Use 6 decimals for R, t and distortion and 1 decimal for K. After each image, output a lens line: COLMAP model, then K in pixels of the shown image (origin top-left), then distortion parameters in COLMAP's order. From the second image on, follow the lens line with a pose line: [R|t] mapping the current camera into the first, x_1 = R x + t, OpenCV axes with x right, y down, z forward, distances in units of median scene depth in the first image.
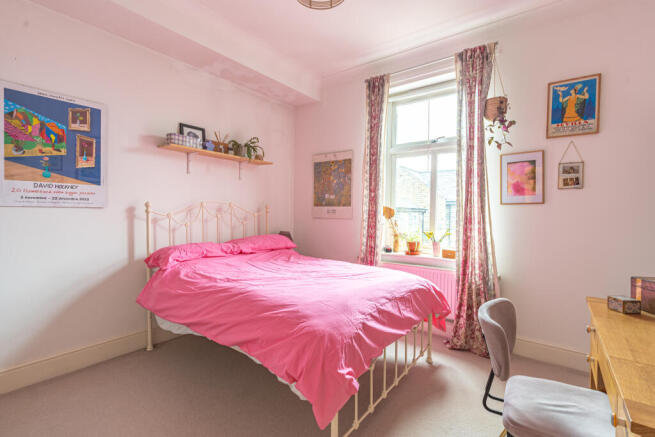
lens RADIAL K [[303.6, 0, 325.6], [0, 303.6, 216.1], [0, 0, 1]] dist [-0.005948, 0.001464]
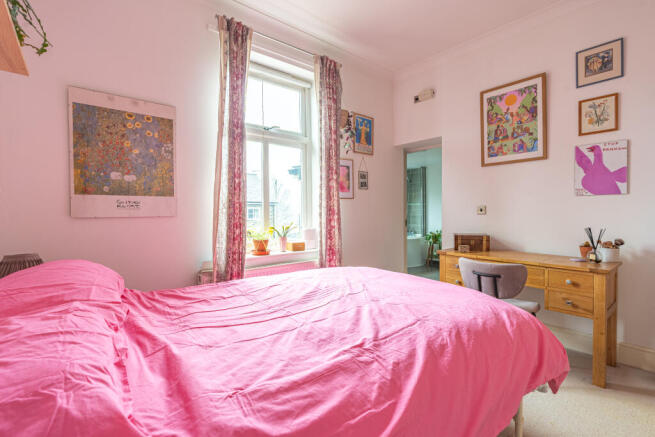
lens RADIAL K [[303.6, 0, 327.4], [0, 303.6, 214.3], [0, 0, 1]] dist [-0.005948, 0.001464]
pose [[0.223489, -0.021191, 0.974476, -0.438342], [0.027943, 0.999492, 0.015326, 0.003393], [-0.974306, 0.023804, 0.223968, 0.540031]]
